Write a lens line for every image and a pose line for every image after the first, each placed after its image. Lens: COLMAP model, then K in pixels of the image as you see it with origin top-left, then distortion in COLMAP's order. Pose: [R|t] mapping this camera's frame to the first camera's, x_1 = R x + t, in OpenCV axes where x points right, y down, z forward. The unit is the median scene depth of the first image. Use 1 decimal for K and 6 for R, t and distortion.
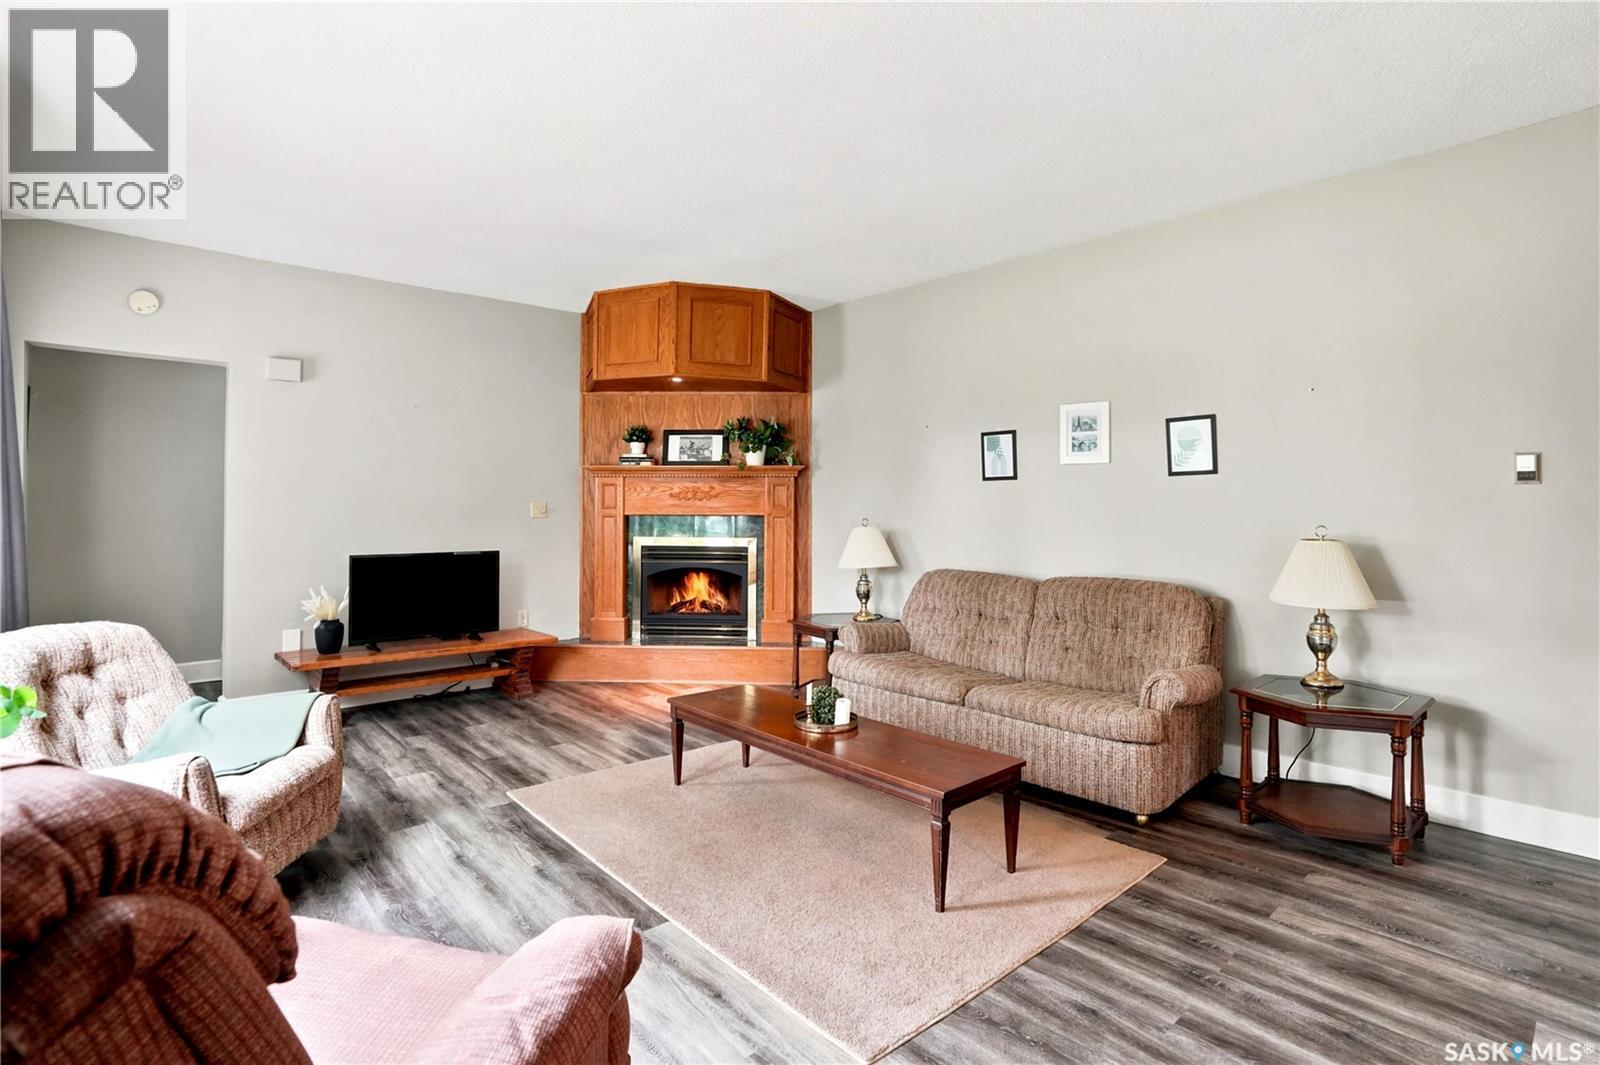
lens RADIAL K [[777.6, 0, 795.7], [0, 777.6, 486.1], [0, 0, 1]] dist [-0.058552, 0.000041]
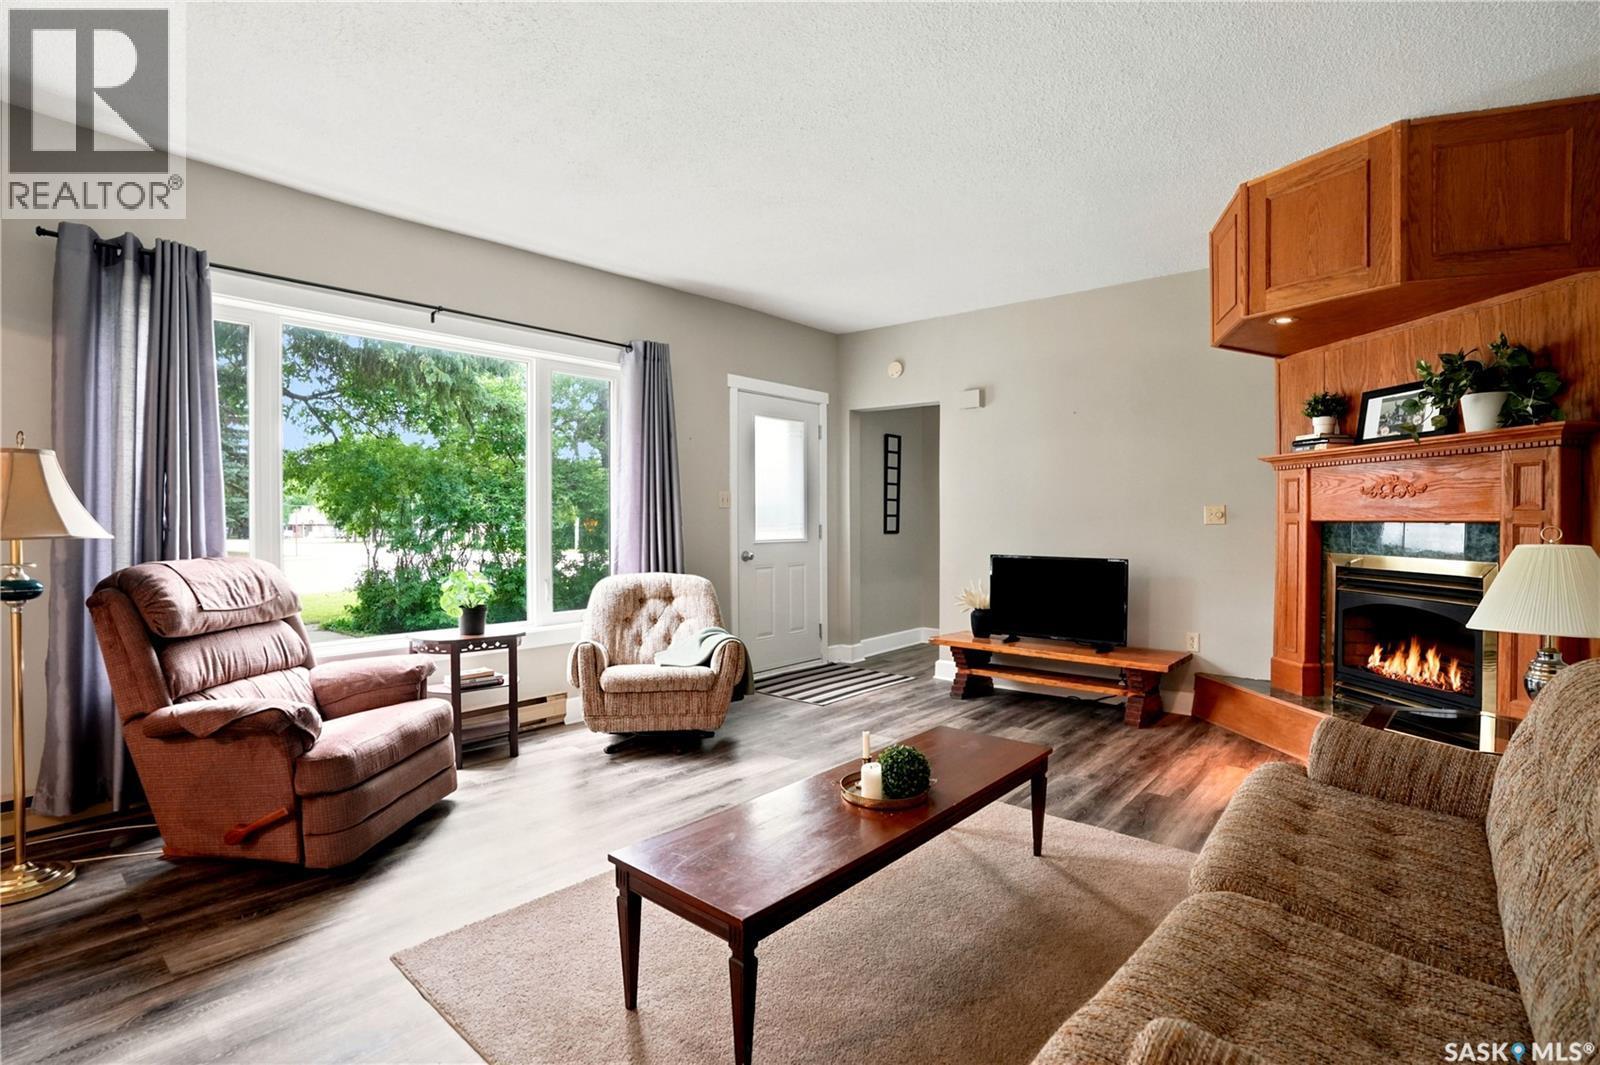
lens RADIAL K [[749.7, 0, 805.0], [0, 749.7, 520.0], [0, 0, 1]] dist [-0.068335, 0.027530]
pose [[0.127780, -0.001830, -0.991801, 0.392131], [0.024009, 0.999711, 0.001249, 0.024505], [0.991512, -0.023972, 0.127787, 0.459221]]
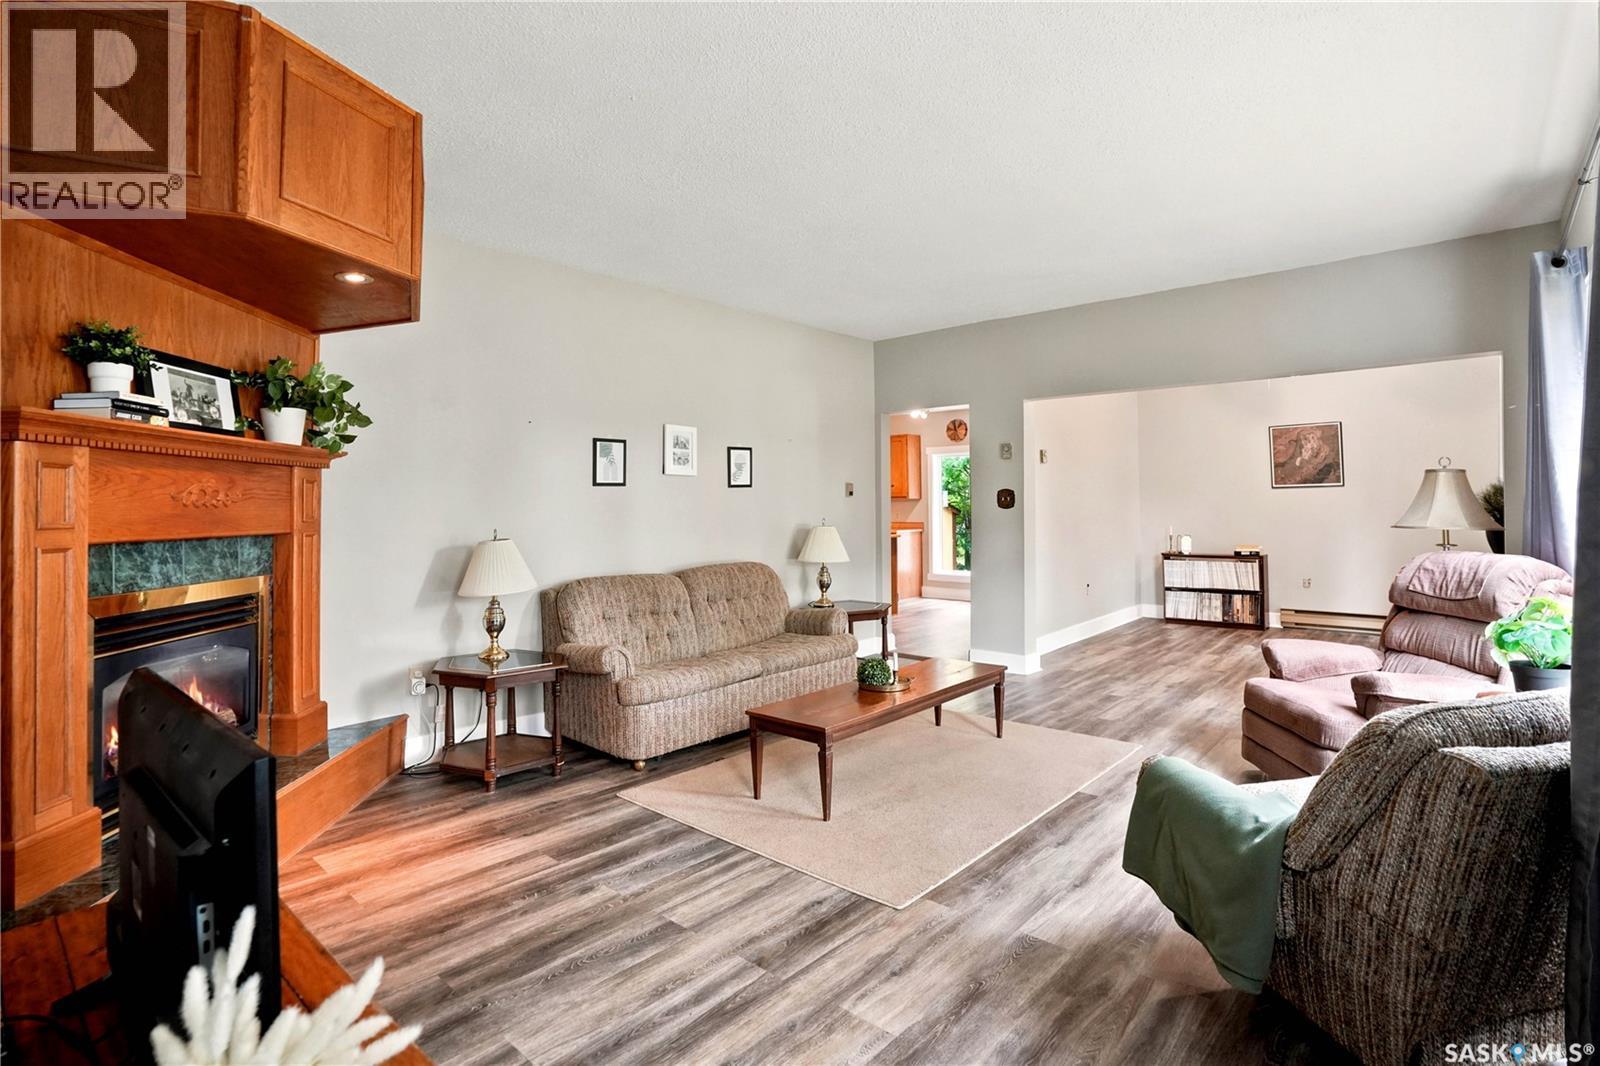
lens RADIAL K [[787.9, 0, 798.0], [0, 787.9, 501.8], [0, 0, 1]] dist [-0.067583, 0.000043]
pose [[-0.111695, 0.004195, 0.993734, -0.643978], [-0.014860, 0.999872, -0.005891, 0.012597], [-0.993631, -0.015425, -0.111618, 0.694643]]
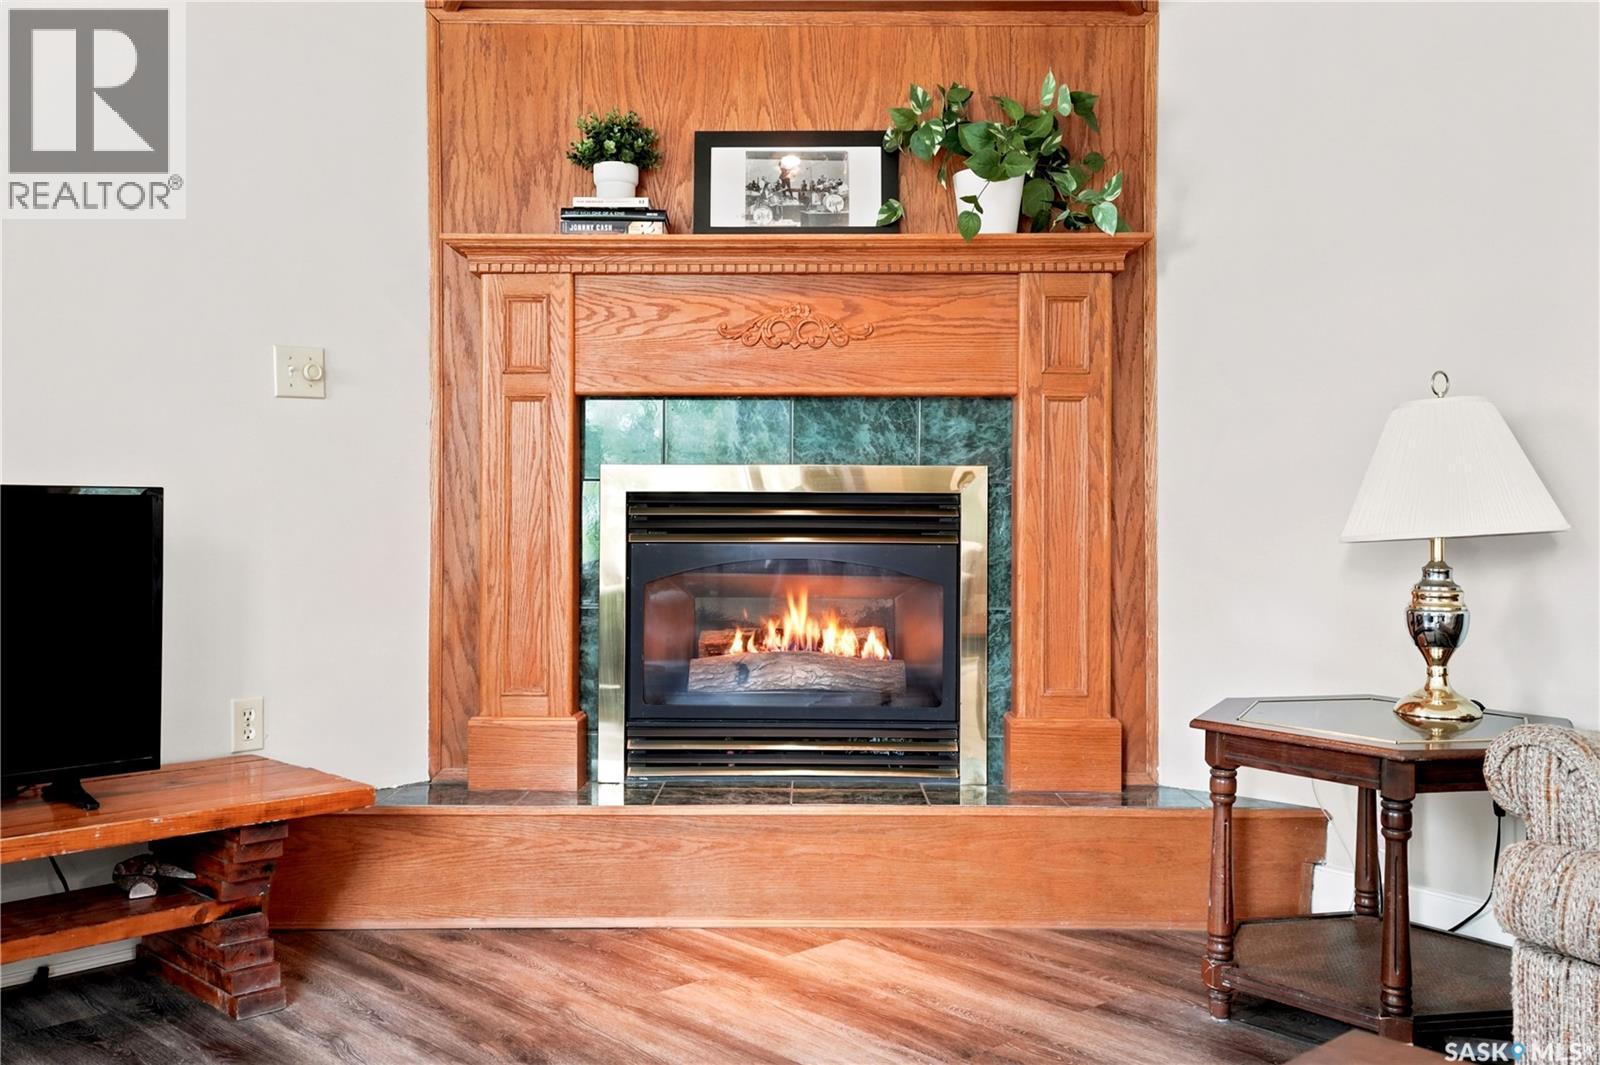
lens RADIAL K [[1409.0, 0, 778.9], [0, 1409.0, 500.0], [0, 0, 1]] dist [0.063483, 0.001655]
pose [[0.999704, -0.000735, 0.024332, -0.153442], [0.000377, 0.999892, 0.014717, 0.073323], [-0.024340, -0.014703, 0.999596, 0.422457]]
